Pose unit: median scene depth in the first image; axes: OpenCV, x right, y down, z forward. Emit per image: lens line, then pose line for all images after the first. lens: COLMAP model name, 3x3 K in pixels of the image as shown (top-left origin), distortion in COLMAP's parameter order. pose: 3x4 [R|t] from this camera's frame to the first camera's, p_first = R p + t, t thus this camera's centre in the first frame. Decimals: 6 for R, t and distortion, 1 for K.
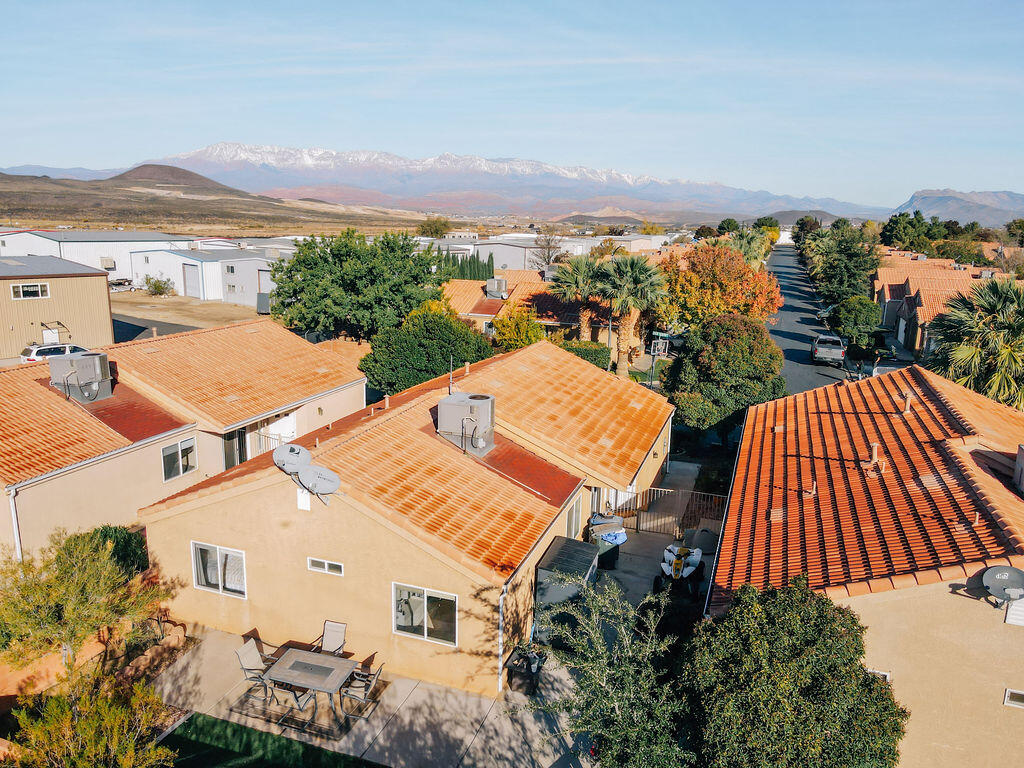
lens RADIAL K [[747.7, 0, 513.7], [0, 747.7, 381.7], [0, 0, 1]] dist [0.007932, 0.030397]
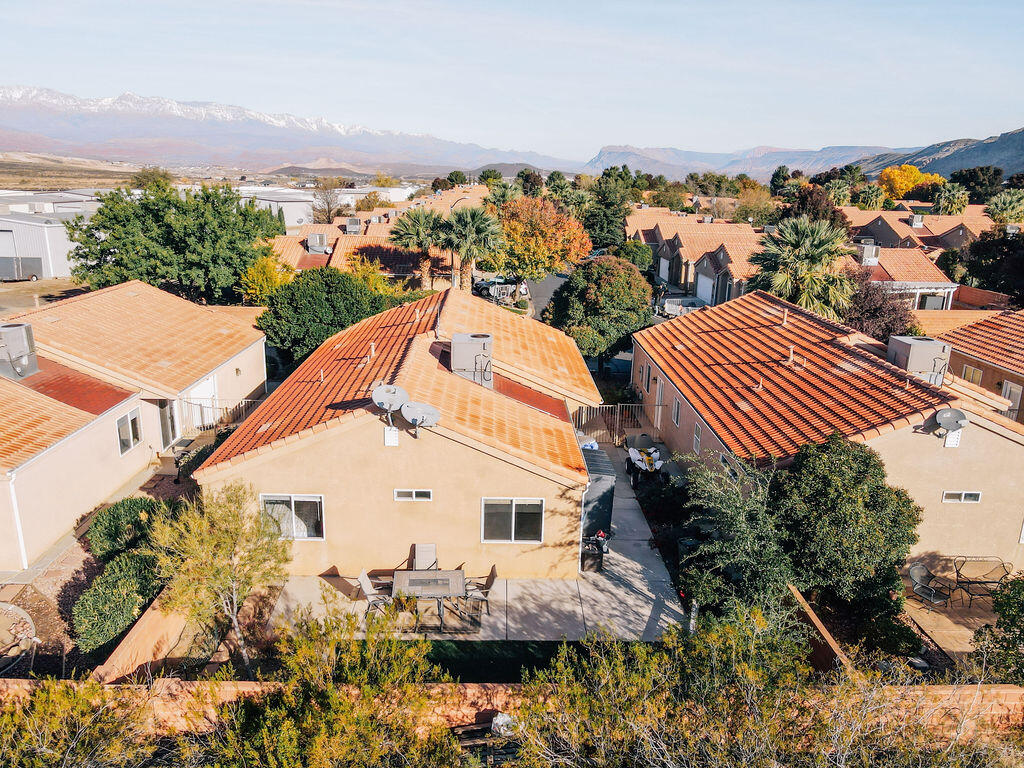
lens RADIAL K [[747.7, 0, 507.0], [0, 747.7, 386.3], [0, 0, 1]] dist [0.007932, 0.030397]
pose [[0.934097, -0.097466, 0.343458, -0.297844], [0.074627, 0.994067, 0.079134, 0.007772], [-0.349133, -0.048287, 0.935828, -0.039259]]
